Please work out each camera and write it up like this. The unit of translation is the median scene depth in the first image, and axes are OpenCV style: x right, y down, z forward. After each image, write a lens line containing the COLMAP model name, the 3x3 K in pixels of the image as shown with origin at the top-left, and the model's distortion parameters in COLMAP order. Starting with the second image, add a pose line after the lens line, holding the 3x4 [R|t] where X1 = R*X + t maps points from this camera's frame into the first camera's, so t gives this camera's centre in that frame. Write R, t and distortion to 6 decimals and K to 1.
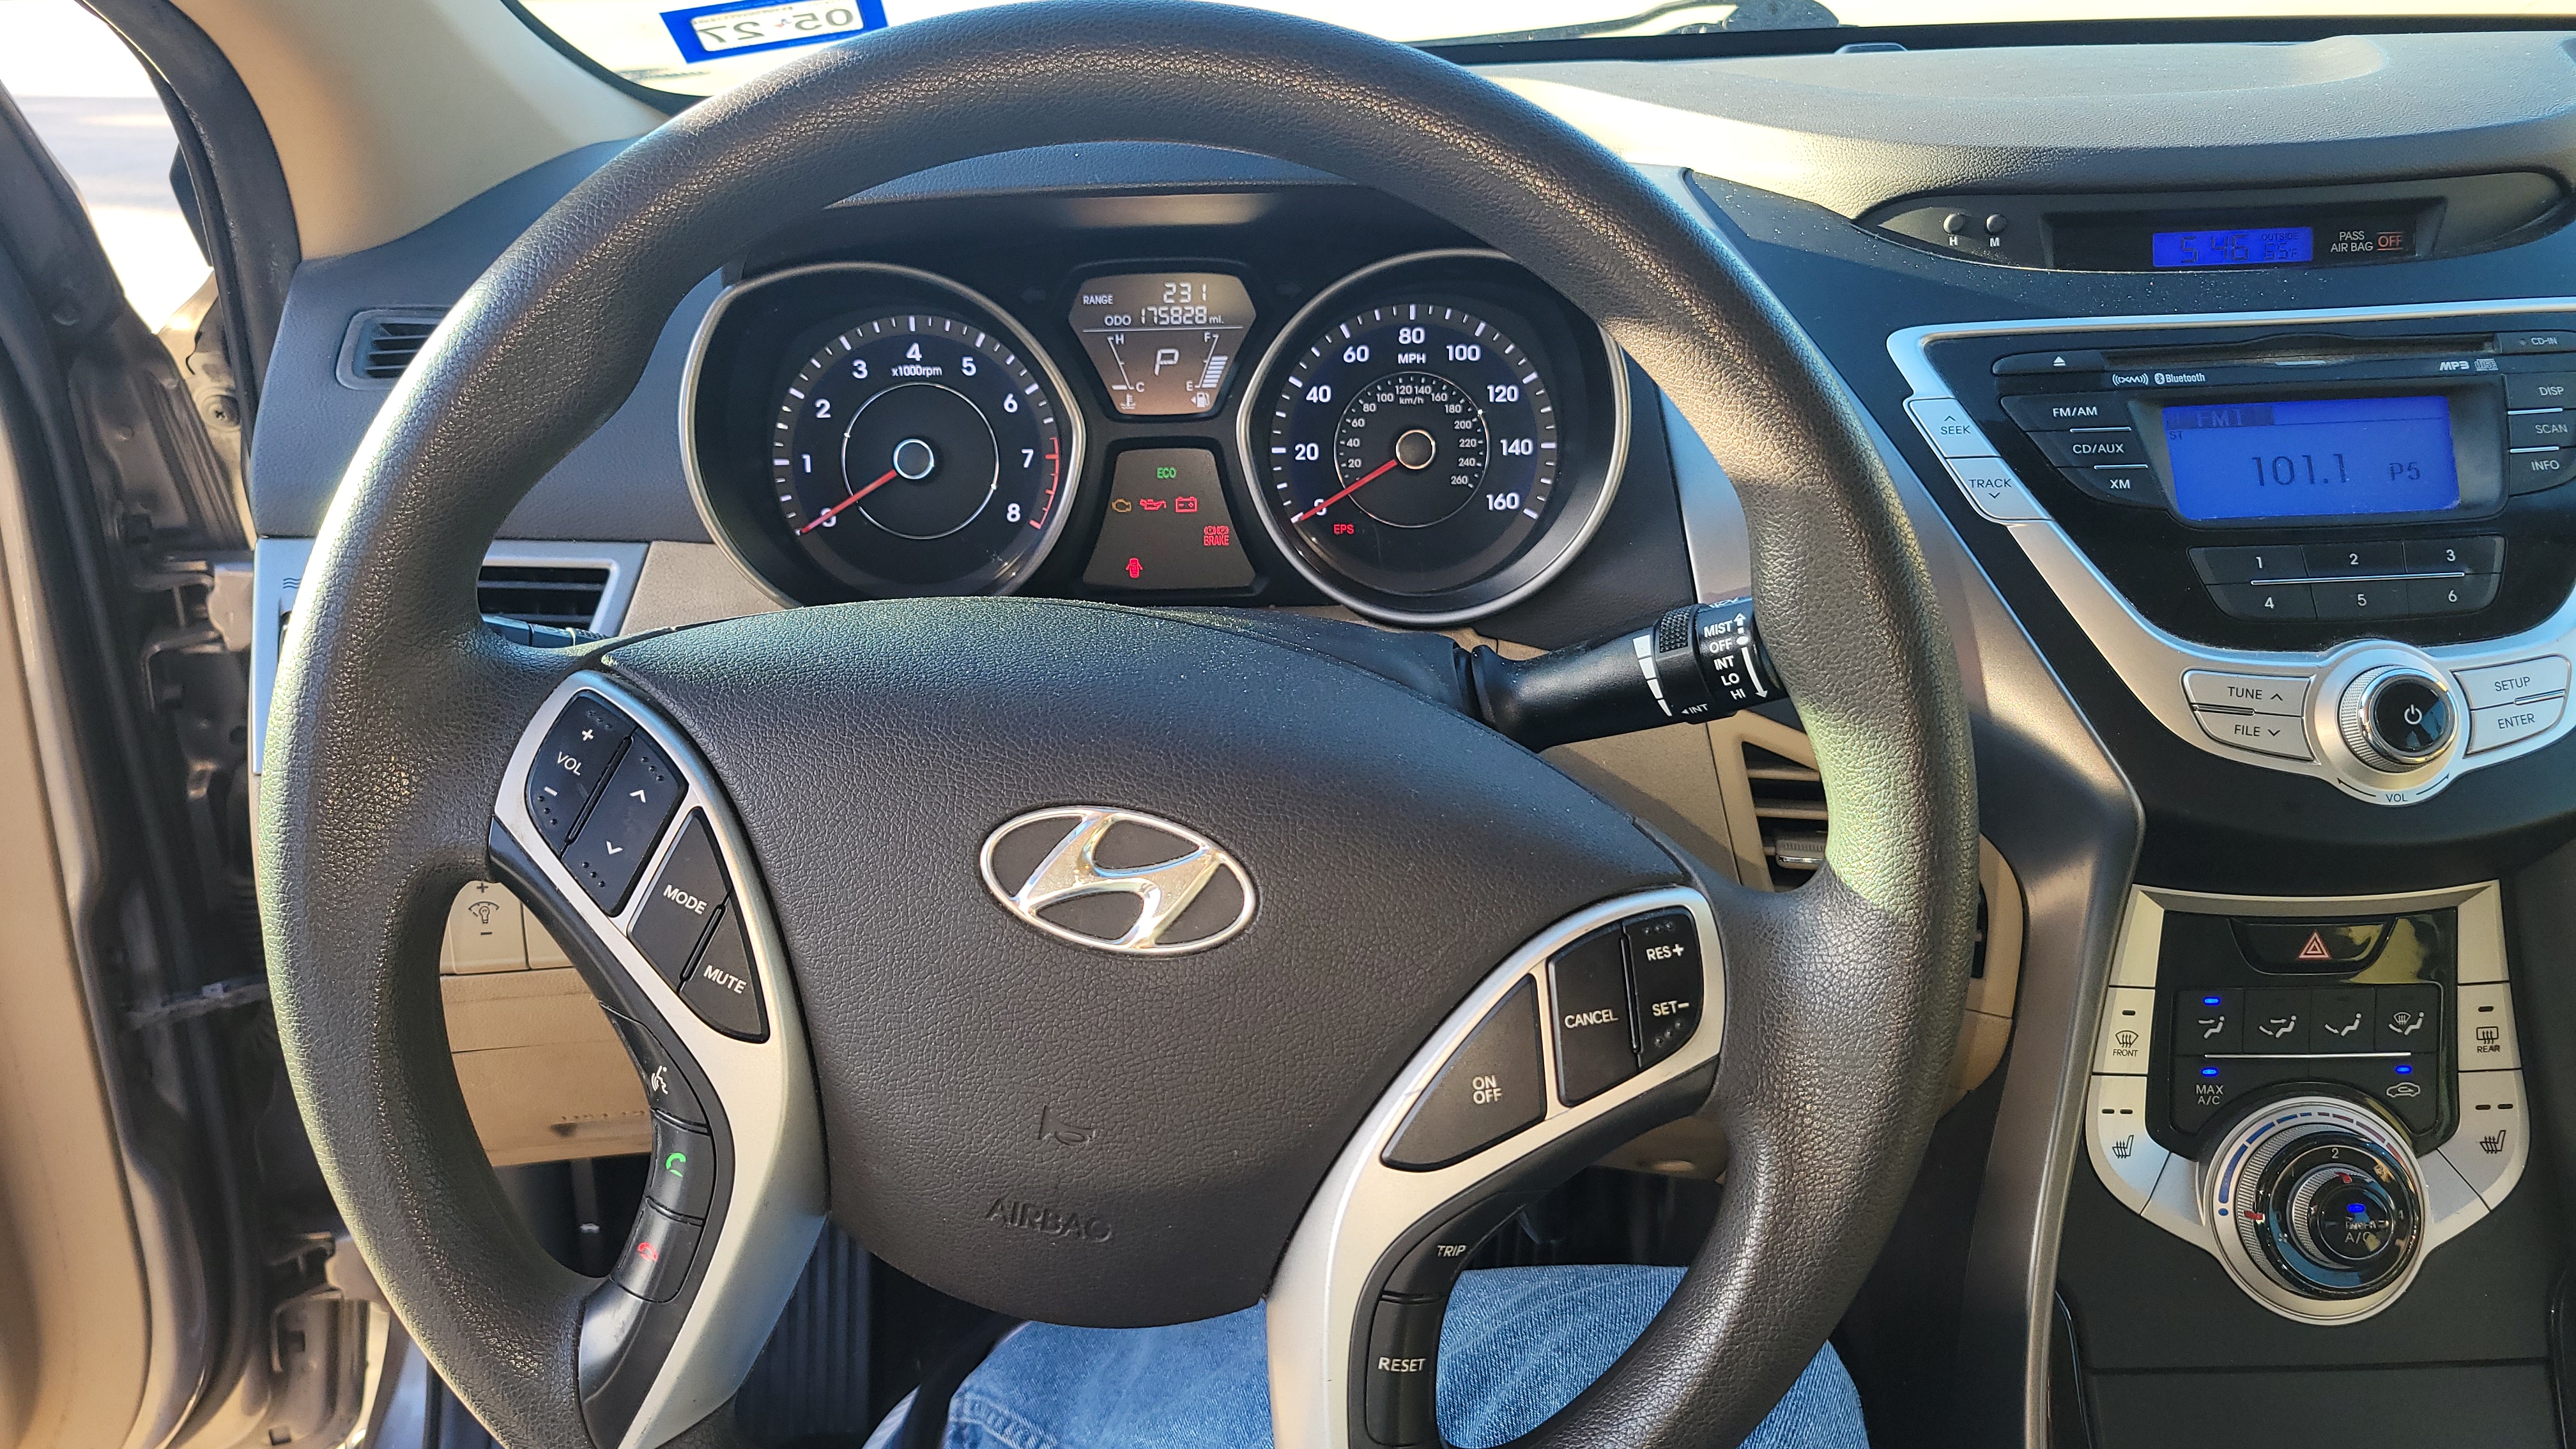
lens RADIAL K [[1916.1, 0, 1275.9], [0, 1916.1, 727.7], [0, 0, 1]] dist [0.056327, -0.047395]
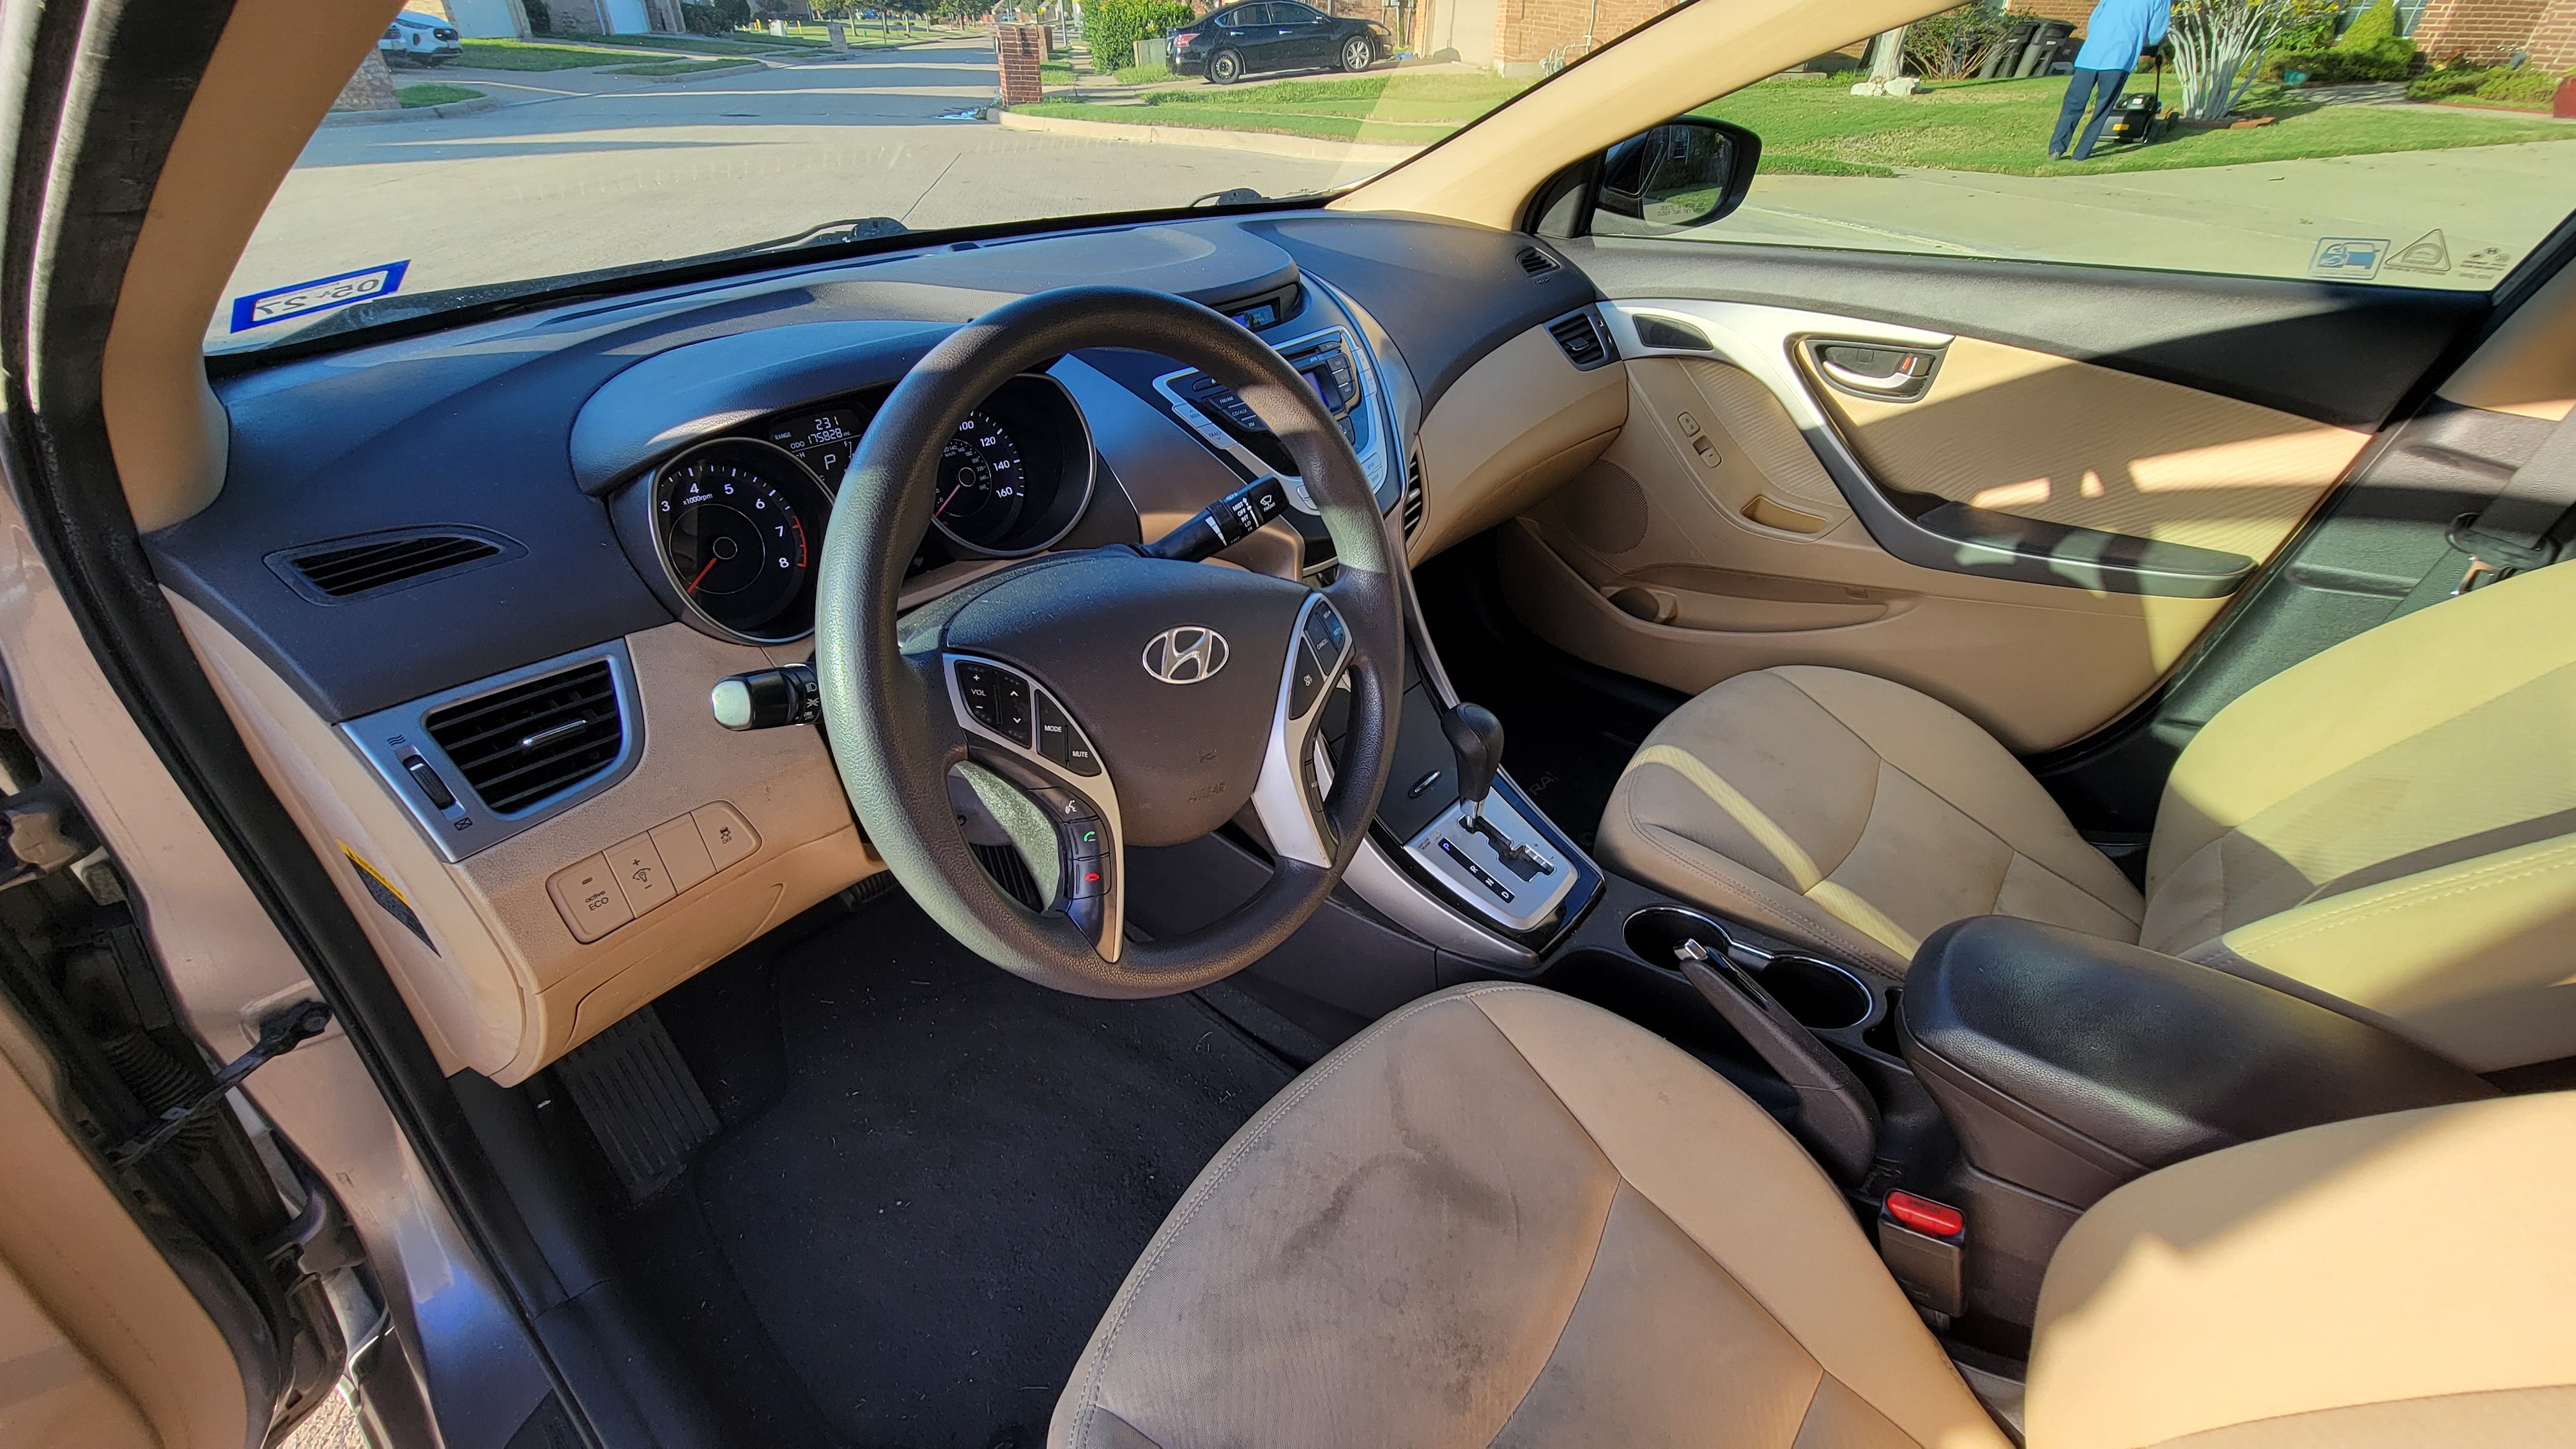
lens RADIAL K [[1004.4, 0, 1303.1], [0, 1004.4, 723.8], [0, 0, 1]] dist [0.010435, -0.007532]
pose [[0.661049, -0.388950, 0.641663, -0.487267], [0.292854, 0.921077, 0.256618, -0.073277], [-0.690833, 0.018277, 0.722783, -0.021788]]
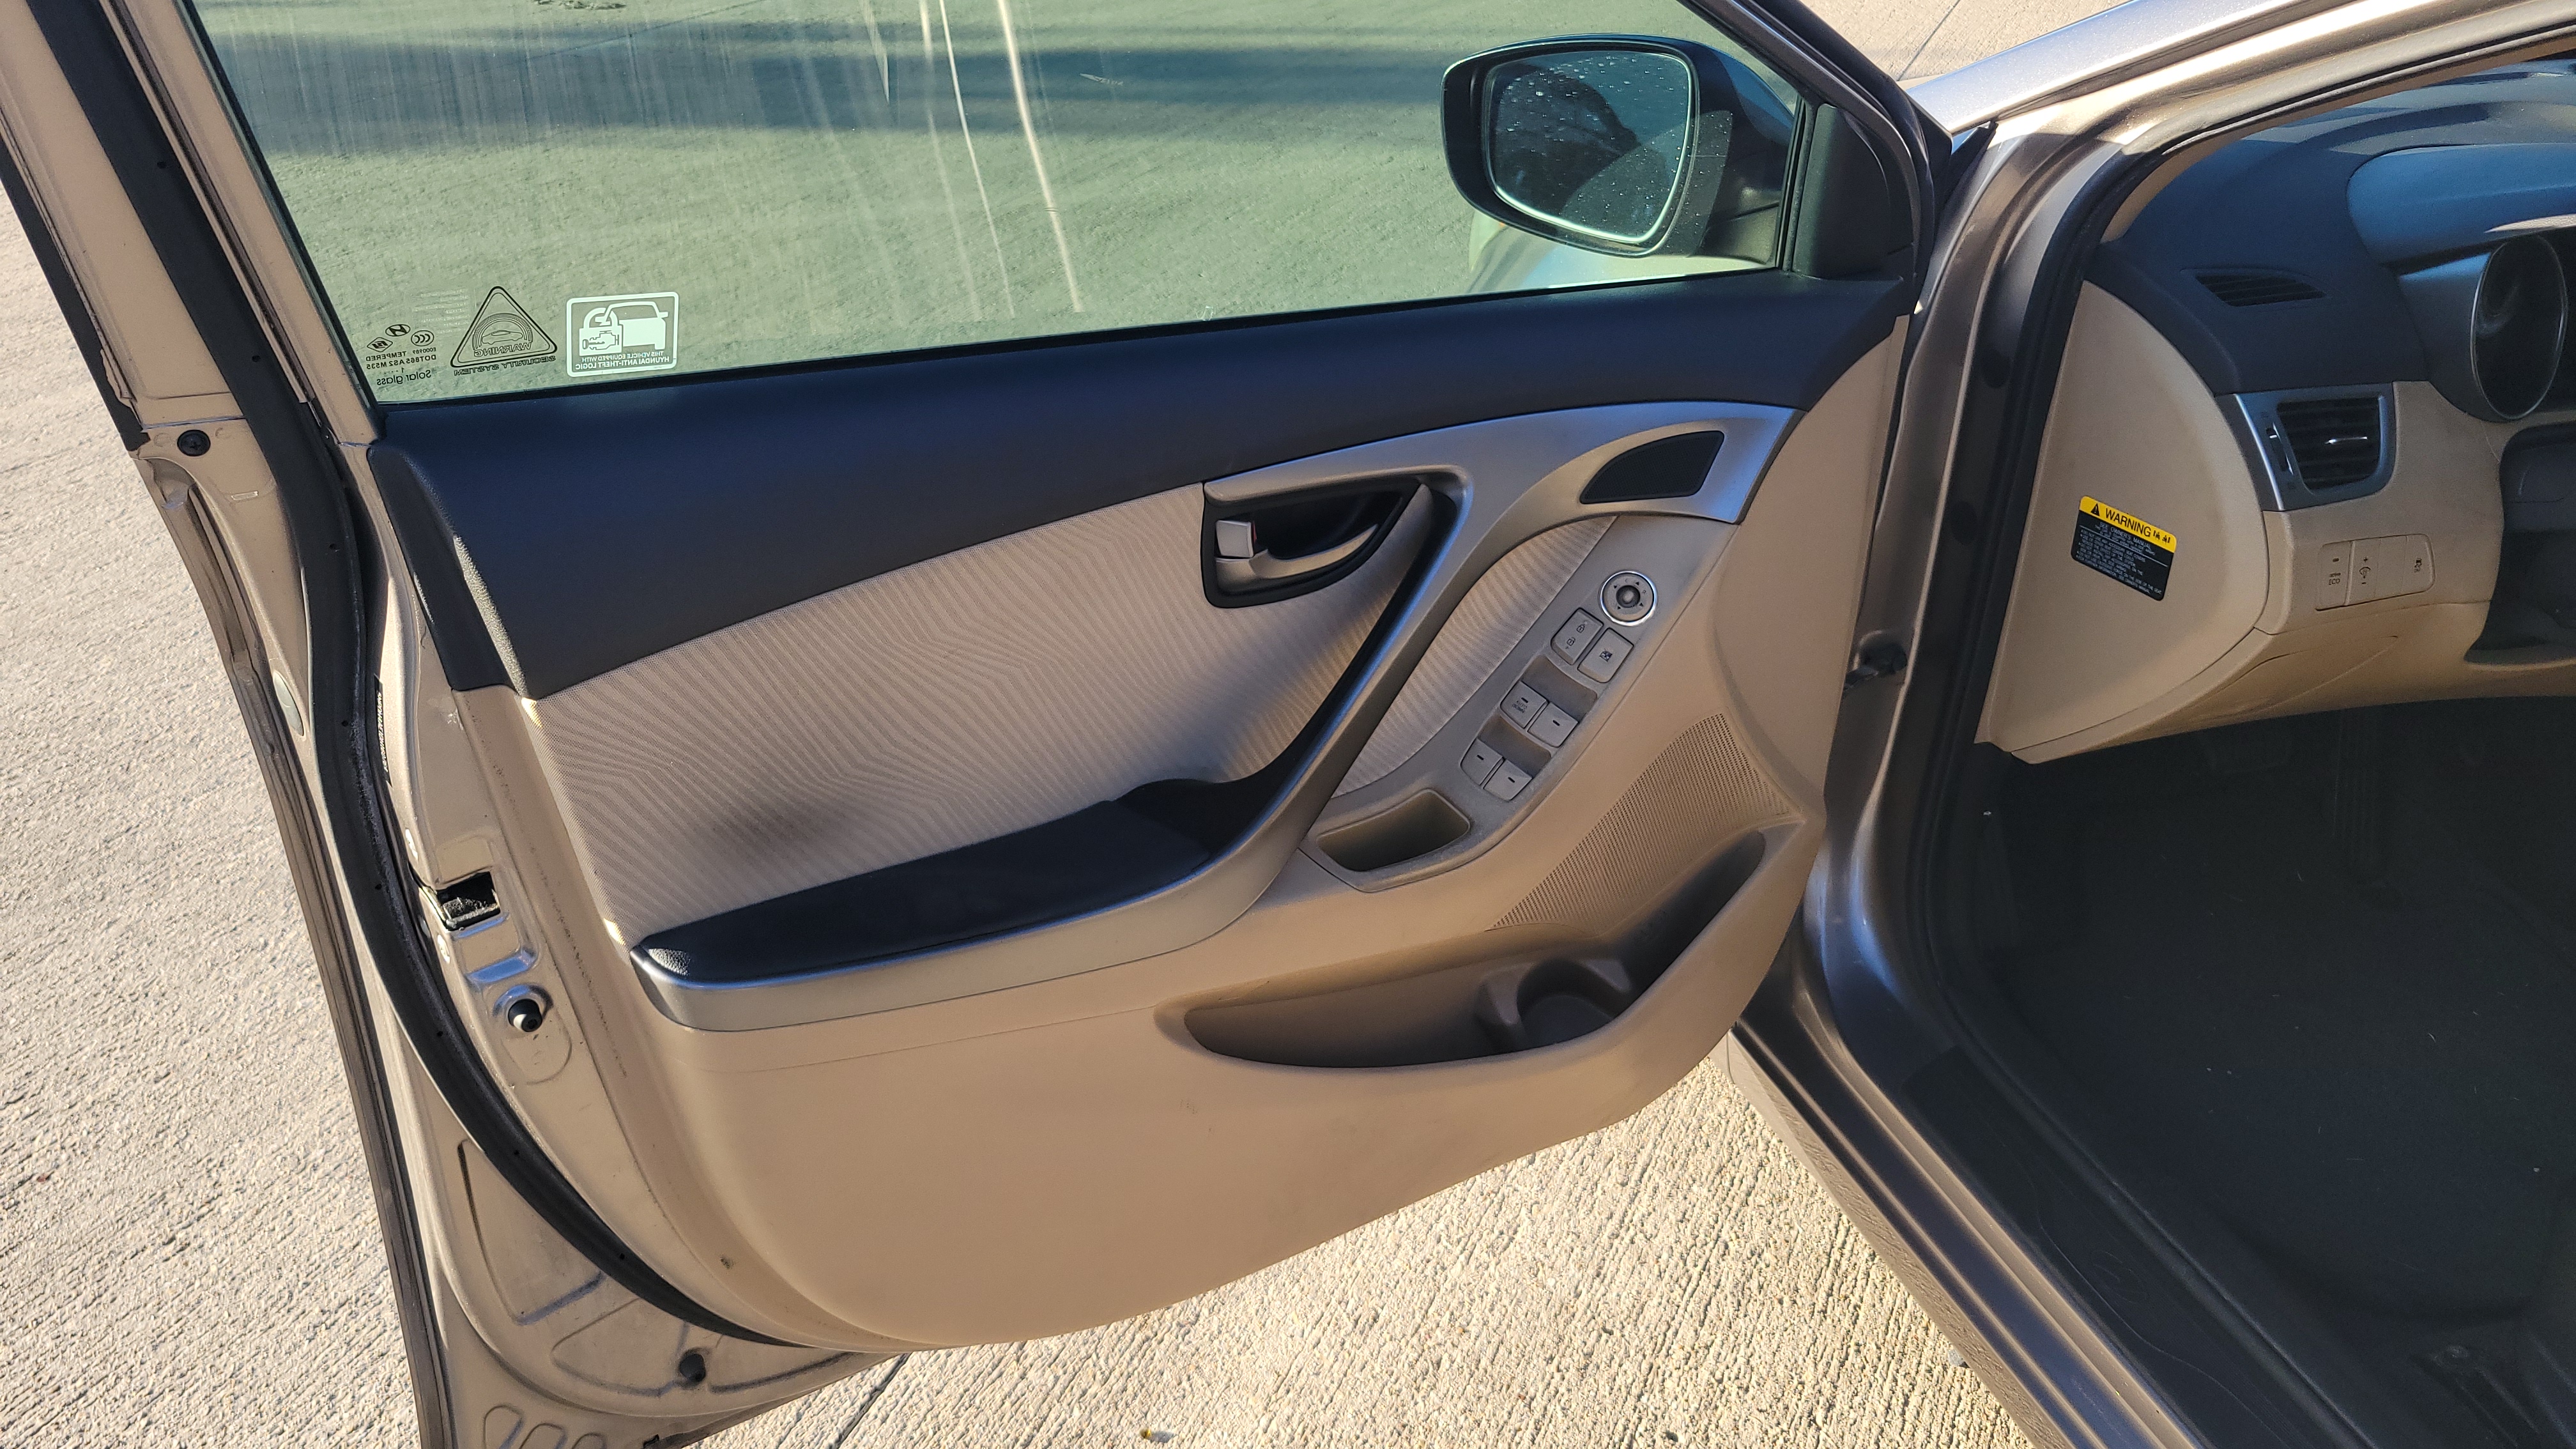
lens RADIAL K [[1916.1, 0, 1275.9], [0, 1916.1, 727.7], [0, 0, 1]] dist [0.056327, -0.047395]
pose [[0.967335, -0.112859, 0.226994, -1.702314], [0.094989, 0.991563, 0.088202, -0.029011], [-0.235033, -0.063759, 0.969894, -0.590522]]
